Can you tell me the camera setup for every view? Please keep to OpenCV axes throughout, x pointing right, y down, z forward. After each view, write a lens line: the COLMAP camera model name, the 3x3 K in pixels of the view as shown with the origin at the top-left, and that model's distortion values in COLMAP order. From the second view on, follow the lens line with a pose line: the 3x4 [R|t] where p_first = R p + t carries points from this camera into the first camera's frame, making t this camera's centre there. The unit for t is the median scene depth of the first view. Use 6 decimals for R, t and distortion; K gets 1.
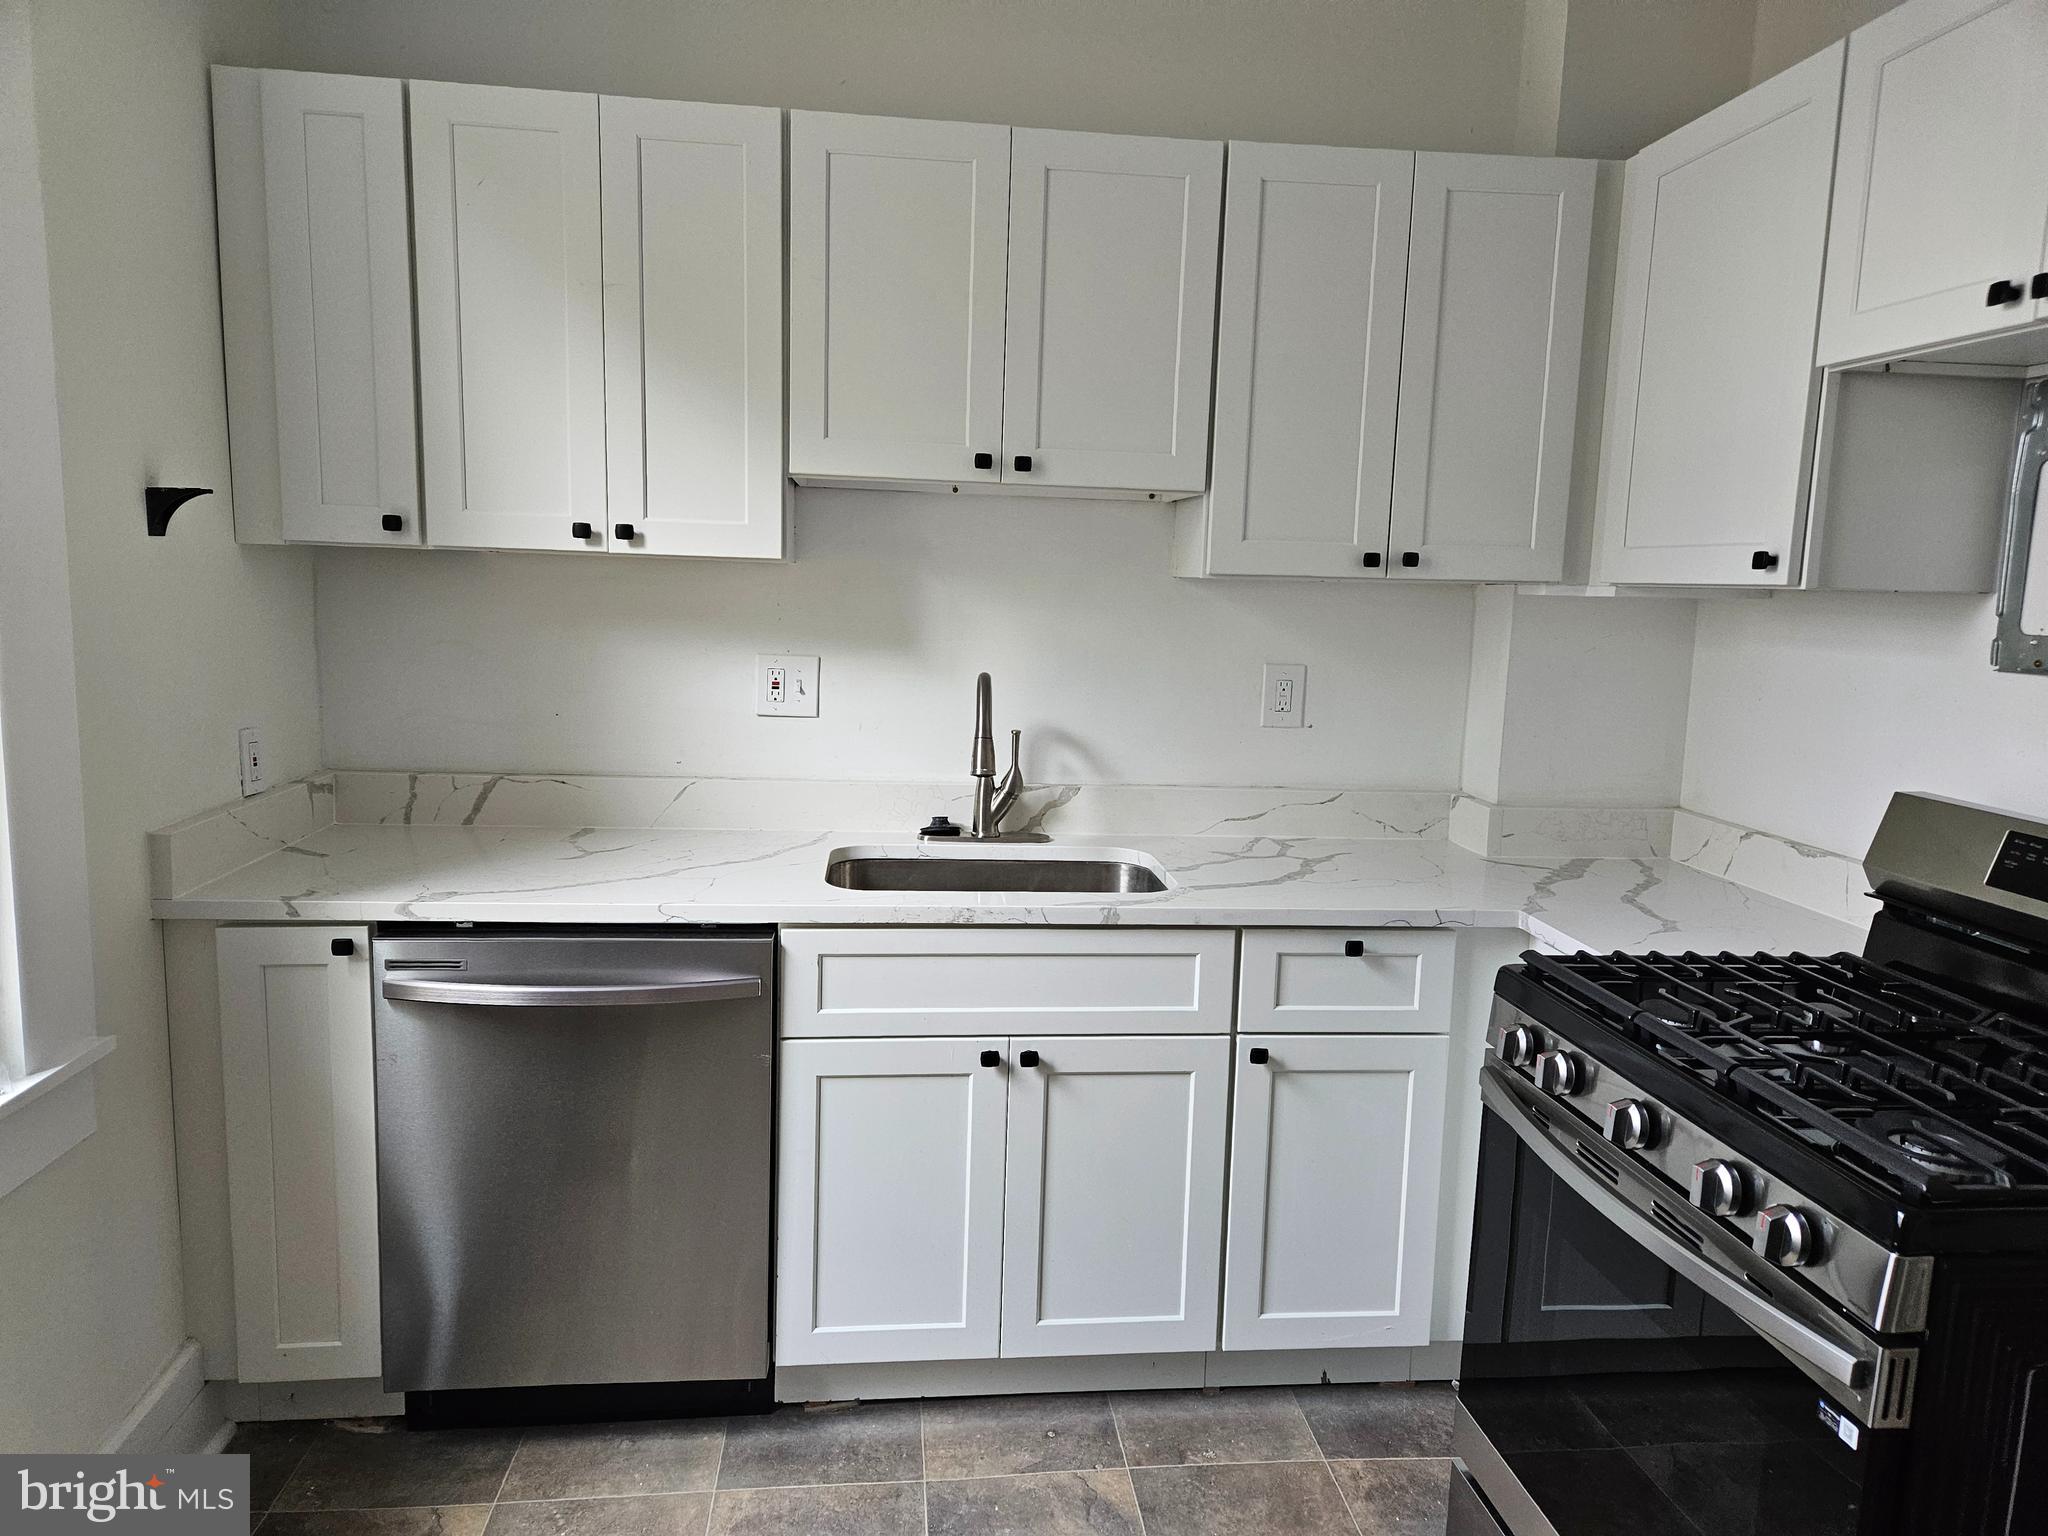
lens RADIAL K [[1378.5, 0, 1030.5], [0, 1378.5, 772.2], [0, 0, 1]] dist [0.058012, -0.032211]
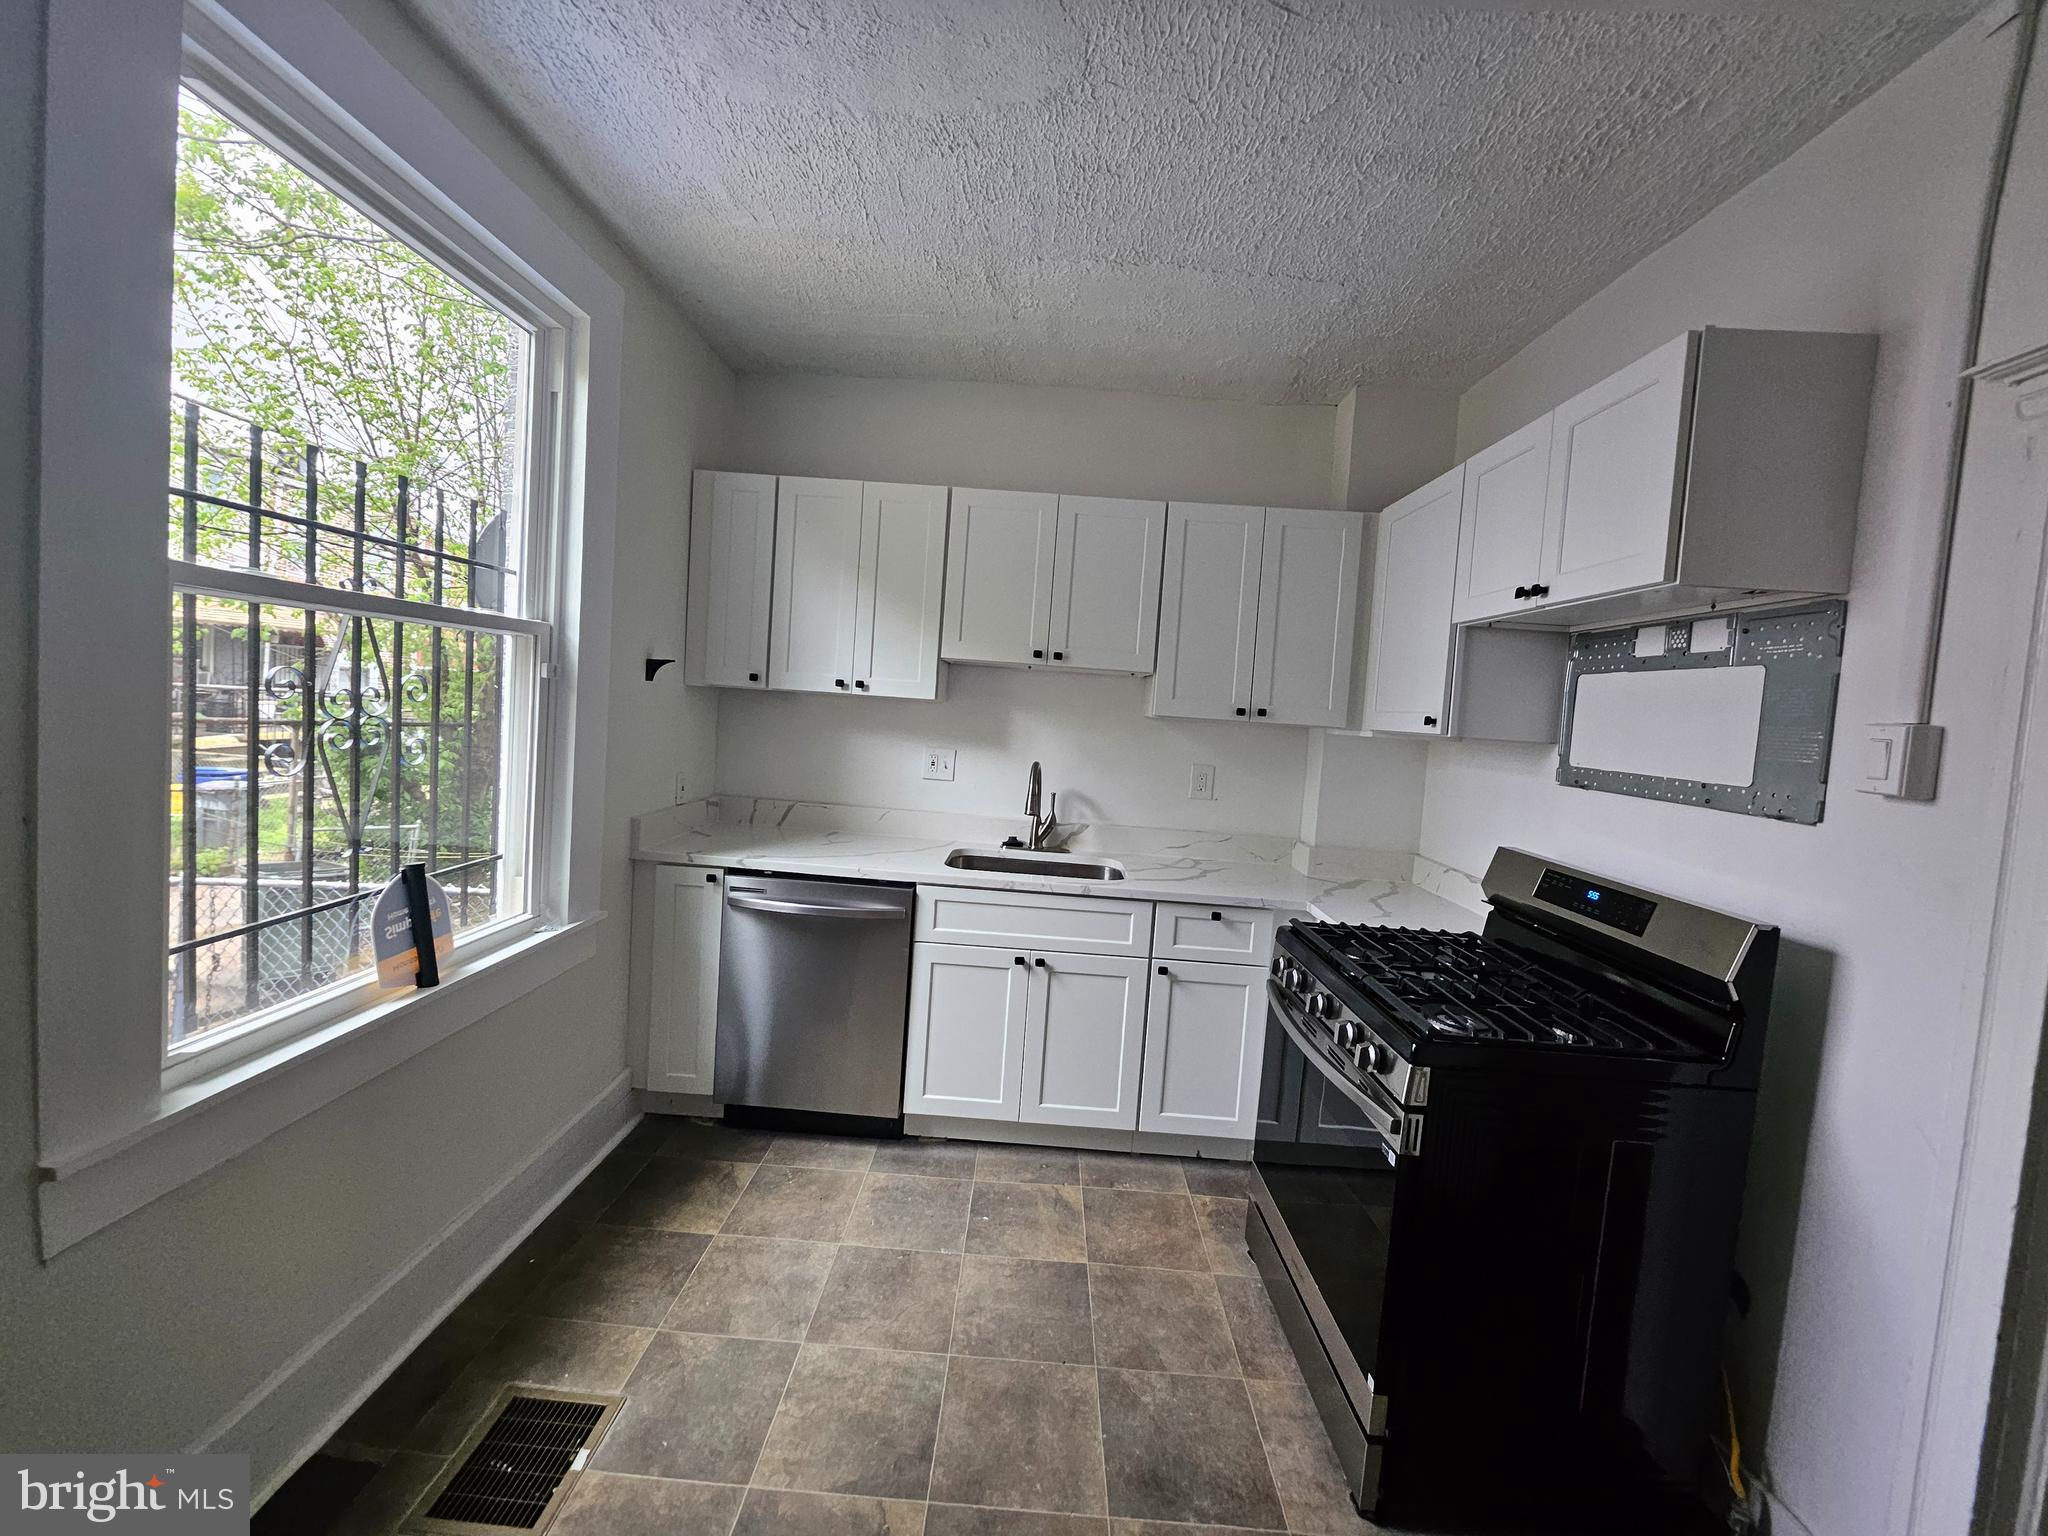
lens RADIAL K [[810.8, 0, 1027.8], [0, 810.8, 754.1], [0, 0, 1]] dist [-0.000837, 0.000229]
pose [[0.990893, 0.045012, -0.126906, 0.109688], [-0.056140, 0.994753, -0.085525, 0.016585], [0.122391, 0.091871, 0.988221, -0.138810]]
